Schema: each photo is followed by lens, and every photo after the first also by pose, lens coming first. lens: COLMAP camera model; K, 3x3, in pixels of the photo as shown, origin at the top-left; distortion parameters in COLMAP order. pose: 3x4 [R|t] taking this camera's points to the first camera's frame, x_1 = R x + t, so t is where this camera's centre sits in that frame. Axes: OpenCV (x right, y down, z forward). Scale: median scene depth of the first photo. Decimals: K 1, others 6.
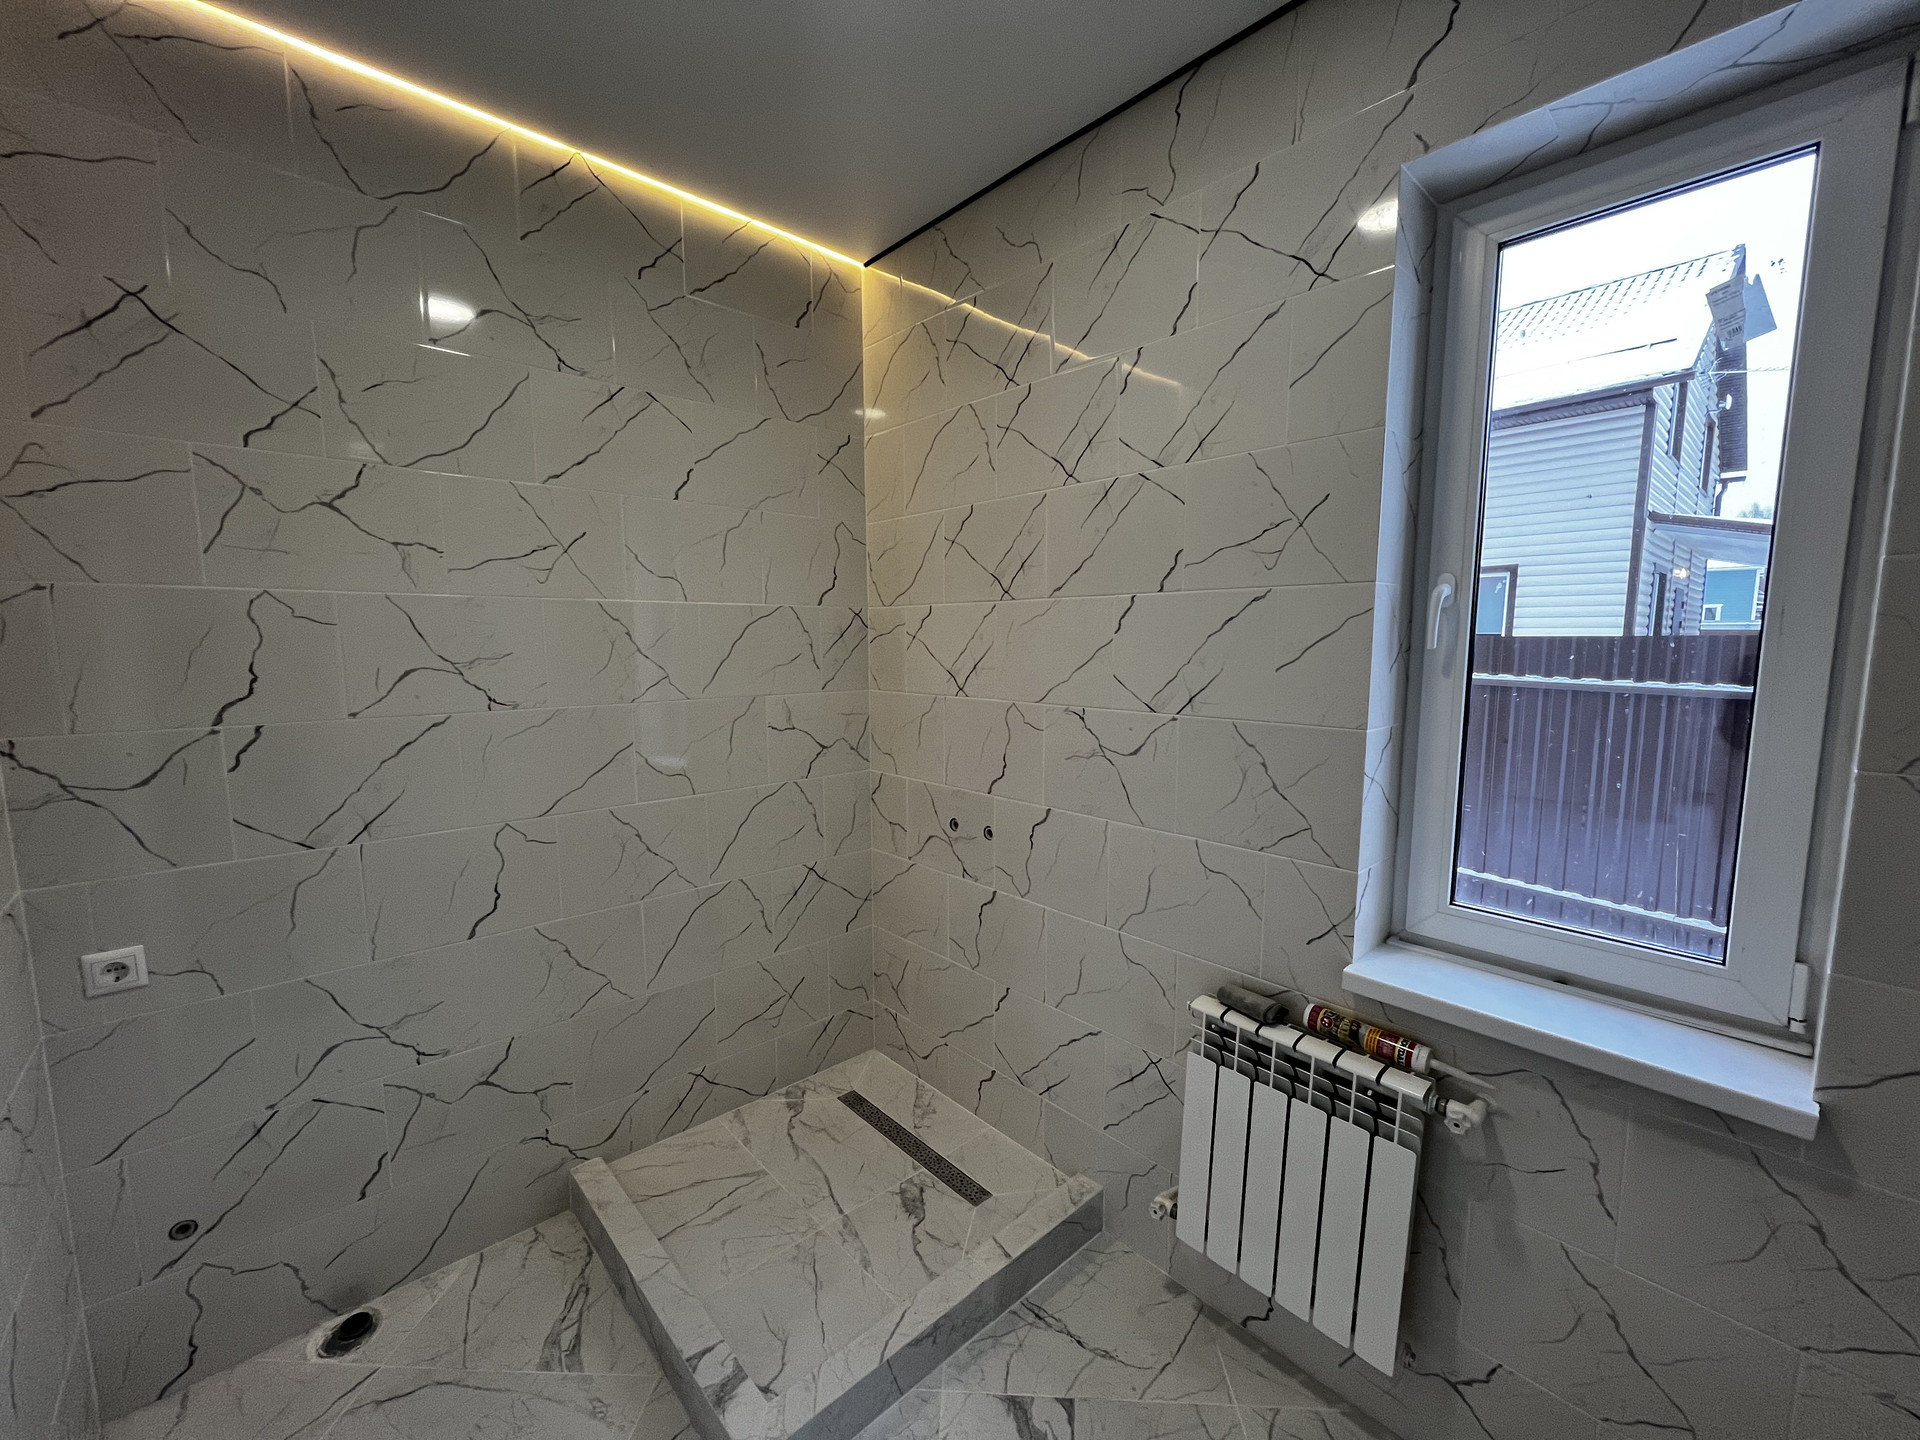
lens RADIAL K [[764.6, 0, 959.6], [0, 764.6, 725.9], [0, 0, 1]] dist [-0.001114, 0.000109]
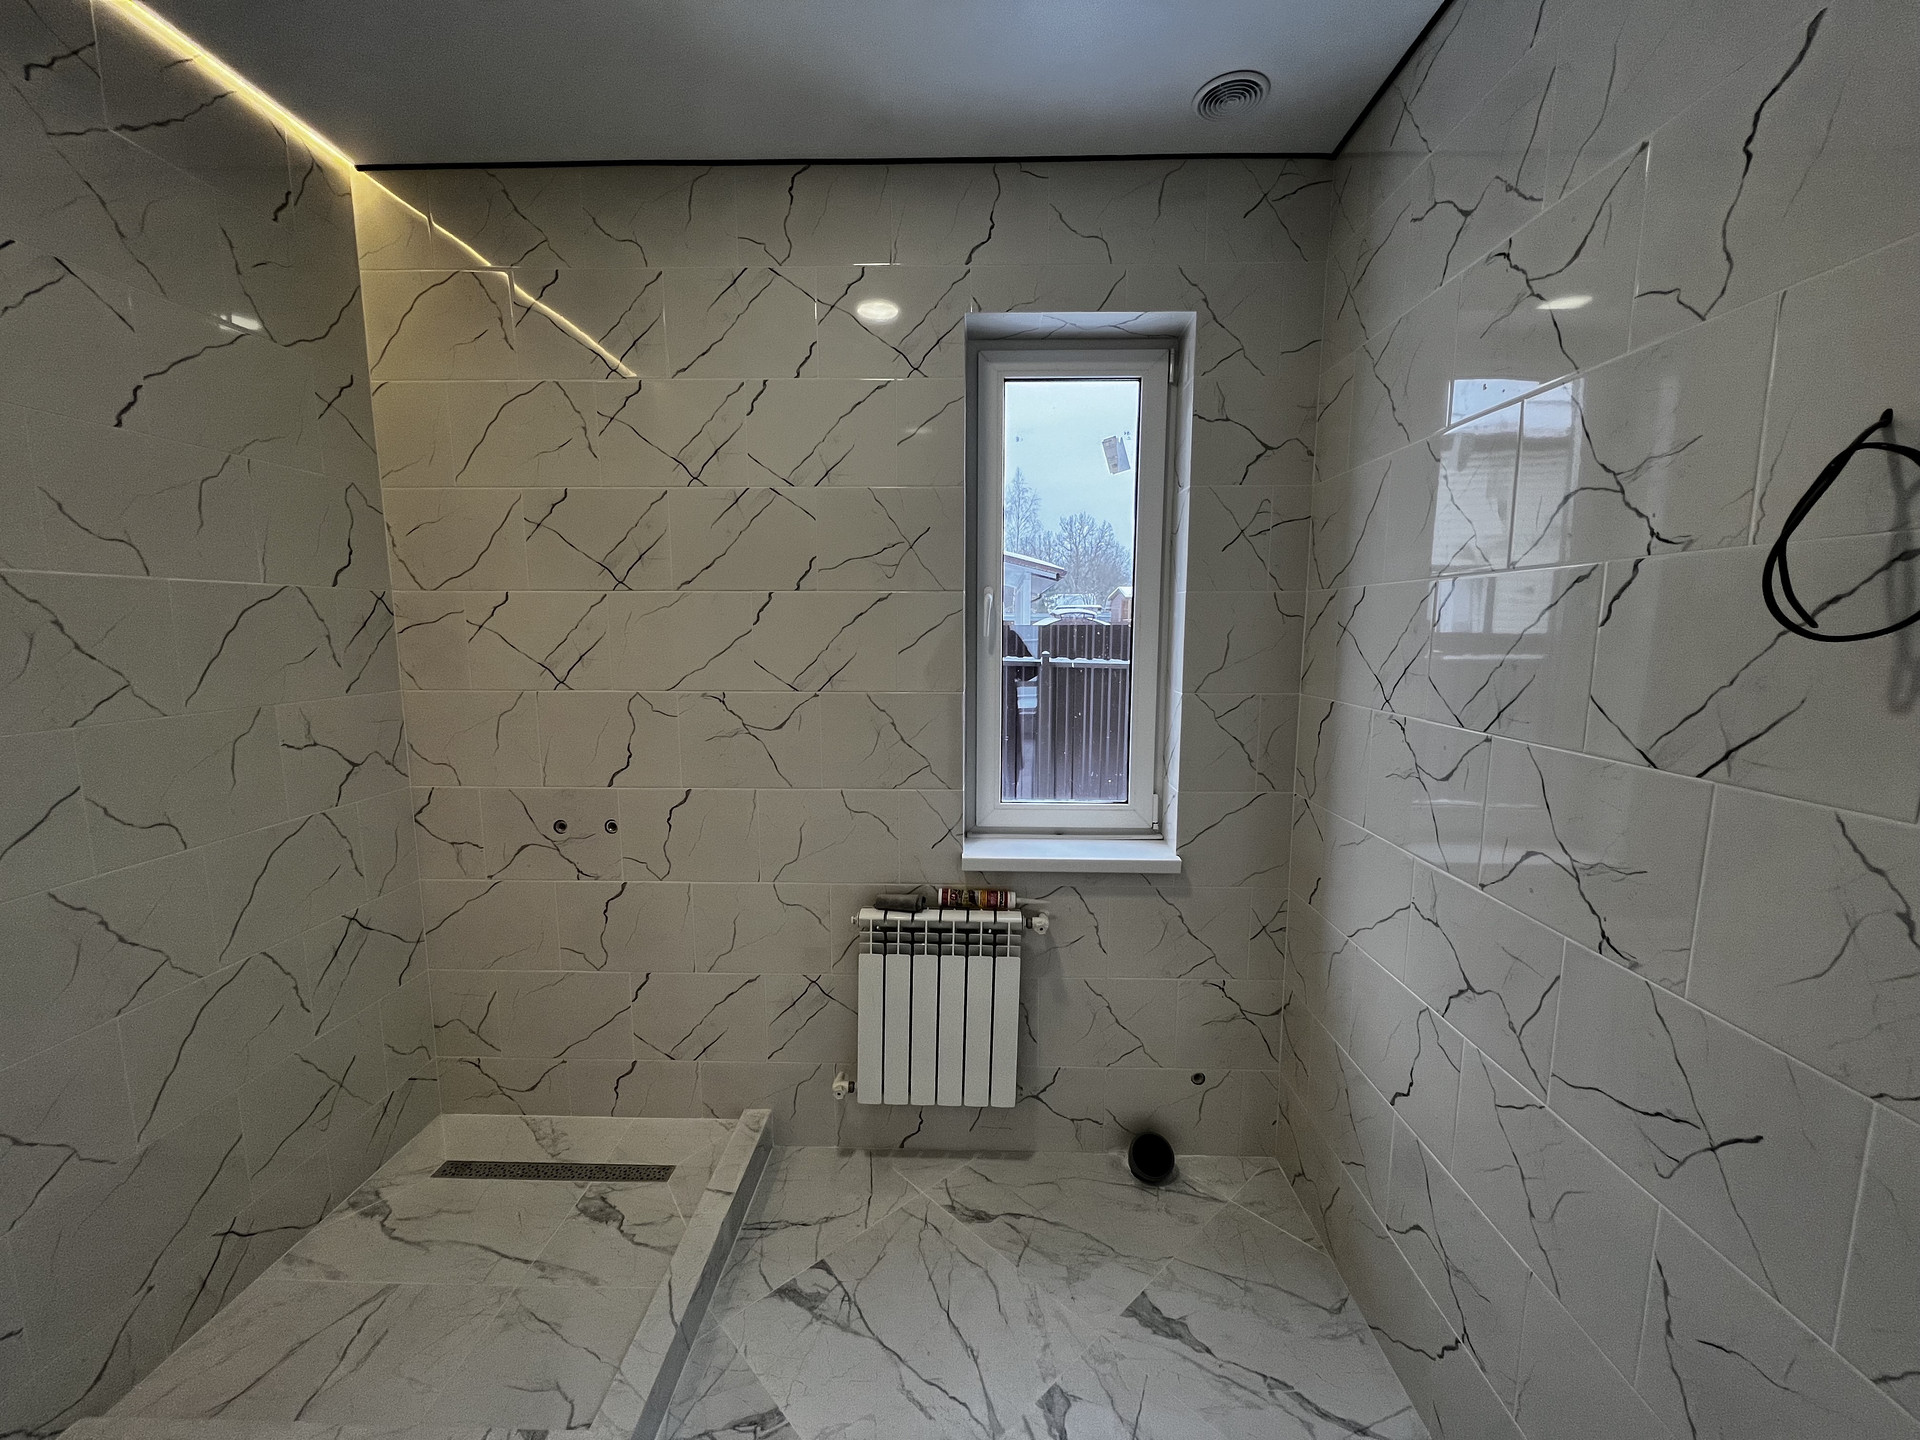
lens RADIAL K [[764.6, 0, 959.6], [0, 764.6, 725.9], [0, 0, 1]] dist [-0.001114, 0.000109]
pose [[0.694747, -0.091875, 0.713362, -0.448671], [0.079184, 0.995549, 0.051101, -0.004727], [-0.714882, 0.020984, 0.698930, -0.017426]]
